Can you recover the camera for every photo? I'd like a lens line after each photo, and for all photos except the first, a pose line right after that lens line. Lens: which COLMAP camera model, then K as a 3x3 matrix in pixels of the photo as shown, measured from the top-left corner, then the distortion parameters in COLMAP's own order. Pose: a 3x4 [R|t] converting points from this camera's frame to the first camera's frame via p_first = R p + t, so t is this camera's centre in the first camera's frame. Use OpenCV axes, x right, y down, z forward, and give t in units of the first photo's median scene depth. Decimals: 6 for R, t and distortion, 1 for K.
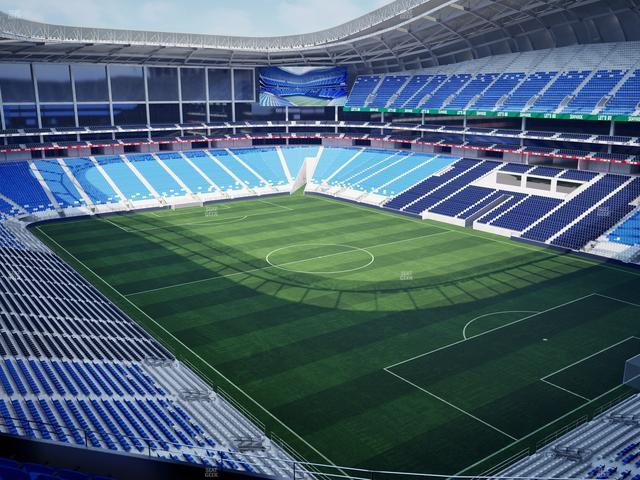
lens RADIAL K [[602.3, 0, 322.3], [0, 602.3, 238.8], [0, 0, 1]] dist [0.000575, 0.000000]
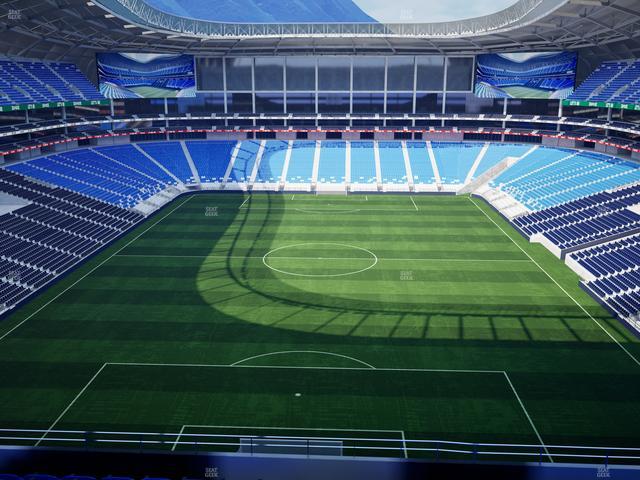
lens RADIAL K [[602.3, 0, 320.8], [0, 602.3, 240.0], [0, 0, 1]] dist [0.000575, 0.000000]
pose [[0.776347, 0.161323, -0.609312, 0.449541], [-0.150631, 0.986167, 0.069176, -0.049828], [0.612043, 0.038077, 0.789908, 0.203461]]
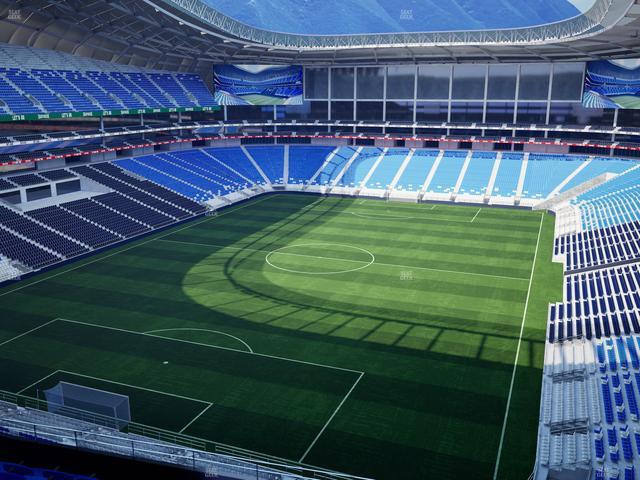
lens RADIAL K [[602.3, 0, 320.1], [0, 602.3, 240.3], [0, 0, 1]] dist [0.000575, 0.000000]
pose [[0.527227, 0.206686, -0.824204, 0.641803], [-0.202945, 0.972524, 0.114060, -0.087286], [0.825133, 0.107132, 0.554687, 0.354829]]
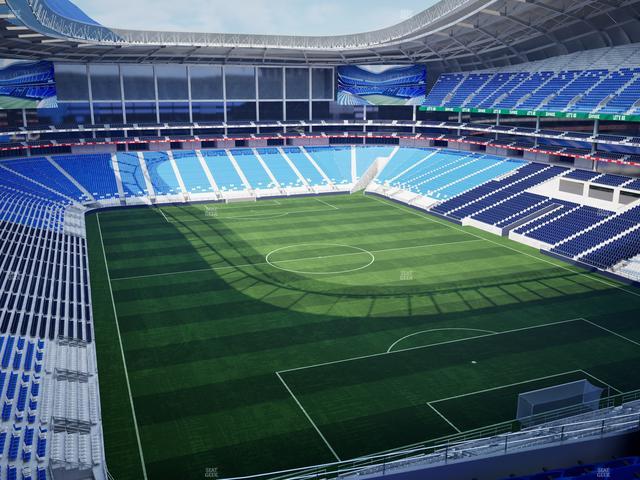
lens RADIAL K [[602.3, 0, 321.8], [0, 602.3, 239.6], [0, 0, 1]] dist [0.000575, 0.000000]
pose [[0.967476, 0.061216, -0.245444, 0.191393], [-0.060465, 0.998114, 0.010602, -0.007356], [0.245630, 0.004584, 0.969353, 0.030637]]
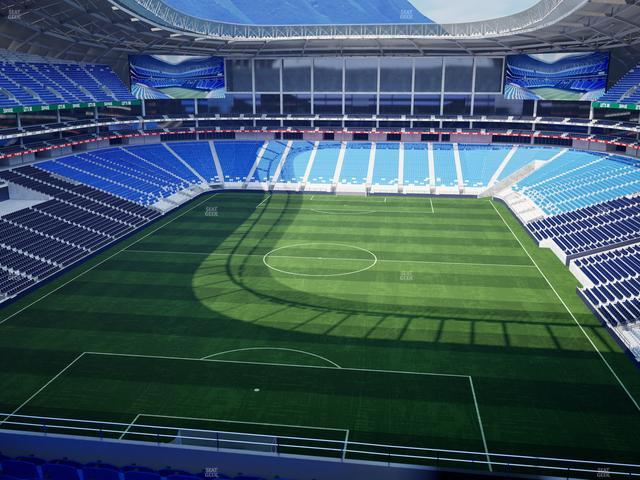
lens RADIAL K [[602.3, 0, 320.5], [0, 602.3, 240.1], [0, 0, 1]] dist [0.000575, 0.000000]
pose [[0.716914, 0.177077, -0.674298, 0.501304], [-0.166521, 0.982704, 0.081021, -0.059004], [0.676982, 0.054200, 0.734001, 0.240604]]
